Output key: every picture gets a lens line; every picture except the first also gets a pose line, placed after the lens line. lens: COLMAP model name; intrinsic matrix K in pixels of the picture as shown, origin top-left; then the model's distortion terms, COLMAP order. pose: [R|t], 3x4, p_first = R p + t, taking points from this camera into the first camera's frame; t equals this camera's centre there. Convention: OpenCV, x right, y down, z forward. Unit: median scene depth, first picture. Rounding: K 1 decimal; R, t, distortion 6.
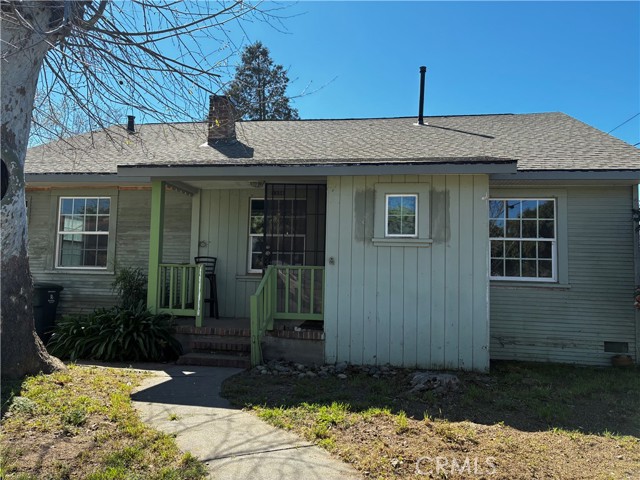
lens RADIAL K [[490.5, 0, 319.2], [0, 490.5, 237.7], [0, 0, 1]] dist [0.030092, -0.015914]
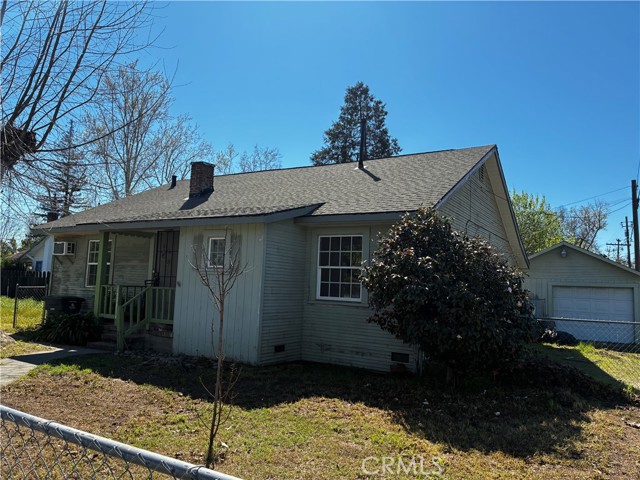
lens RADIAL K [[490.5, 0, 321.9], [0, 490.5, 241.7], [0, 0, 1]] dist [0.030092, -0.015914]
pose [[0.928494, -0.023833, -0.370582, 0.841976], [0.011966, 0.999340, -0.034288, -0.020202], [0.371155, 0.027402, 0.928167, -0.179443]]
